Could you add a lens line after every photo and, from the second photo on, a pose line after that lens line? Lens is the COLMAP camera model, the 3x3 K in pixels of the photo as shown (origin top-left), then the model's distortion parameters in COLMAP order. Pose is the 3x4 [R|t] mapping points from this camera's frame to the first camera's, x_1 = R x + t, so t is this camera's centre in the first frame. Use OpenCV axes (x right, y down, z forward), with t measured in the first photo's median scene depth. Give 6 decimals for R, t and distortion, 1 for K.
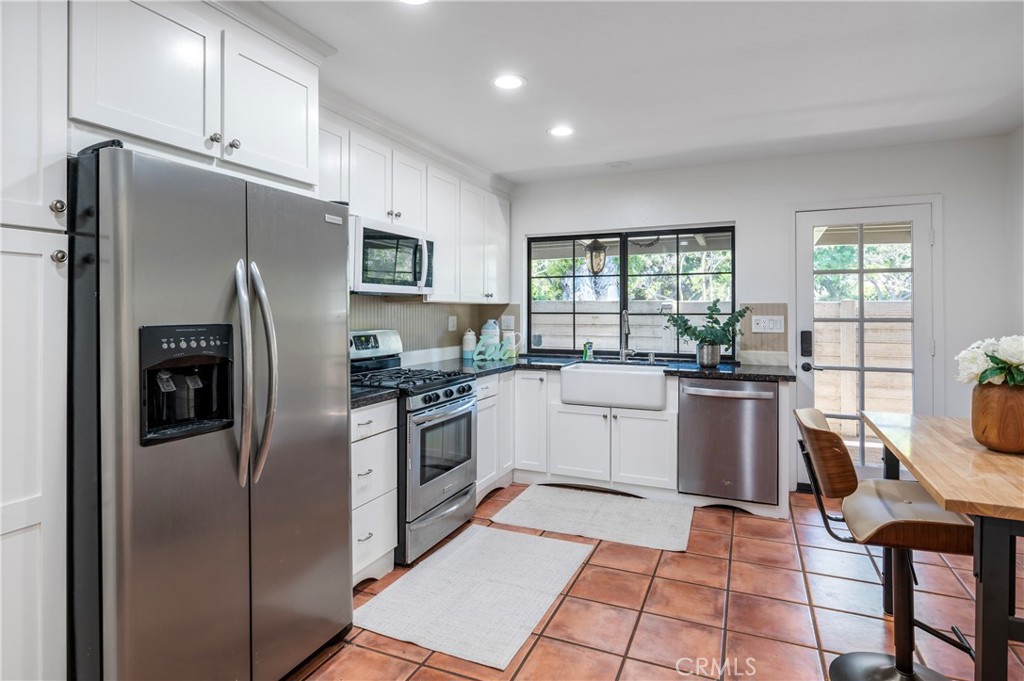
lens RADIAL K [[554.3, 0, 511.6], [0, 554.3, 309.6], [0, 0, 1]] dist [0.001575, -0.001663]
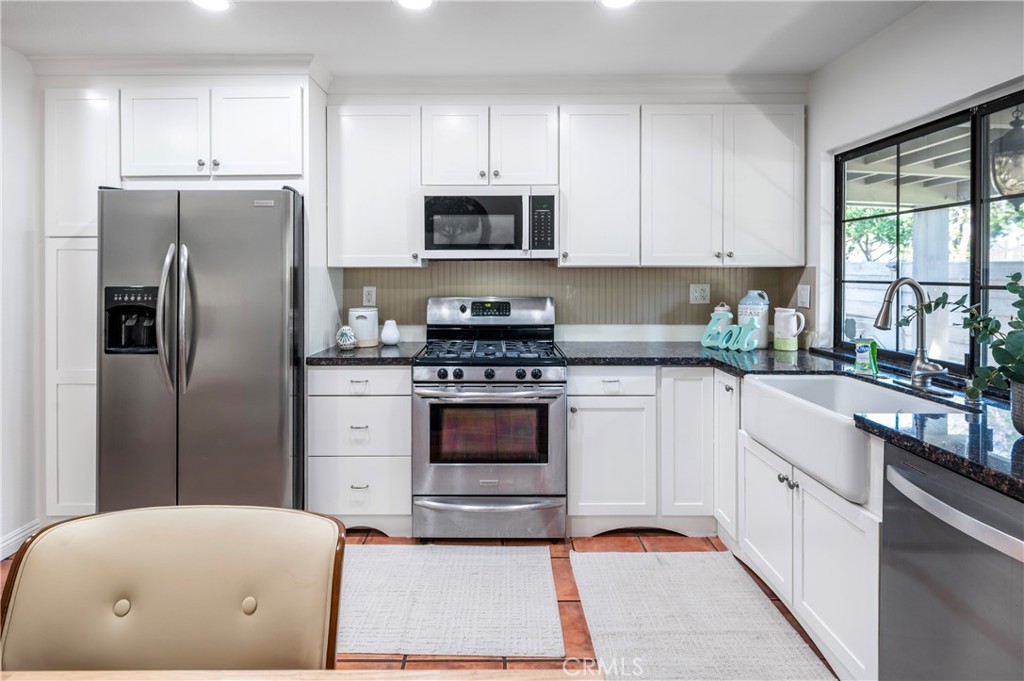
lens RADIAL K [[554.3, 0, 503.9], [0, 554.3, 271.7], [0, 0, 1]] dist [0.001575, -0.001663]
pose [[0.391518, -0.000438, -0.920170, 0.697864], [0.001985, 0.999998, 0.000369, -0.007899], [0.920168, -0.001971, 0.391519, 0.691706]]
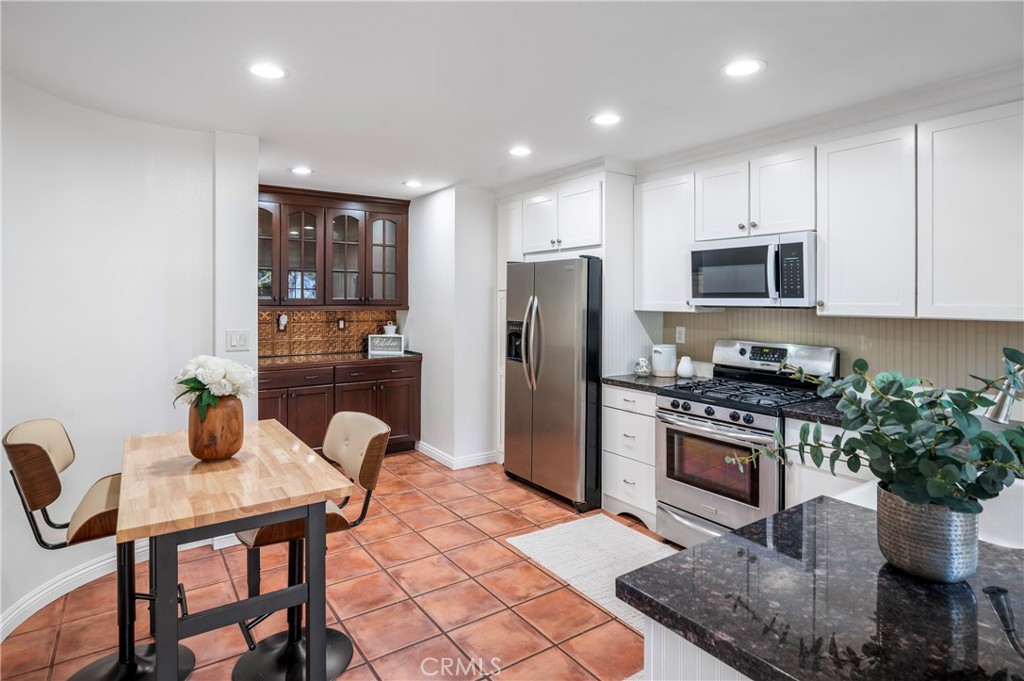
lens RADIAL K [[554.3, 0, 509.2], [0, 554.3, 294.9], [0, 0, 1]] dist [0.001575, -0.001663]
pose [[-0.536767, -0.008872, -0.843684, 0.898284], [-0.004170, 0.999960, -0.007862, -0.041804], [0.843720, -0.000702, -0.536782, 1.237628]]
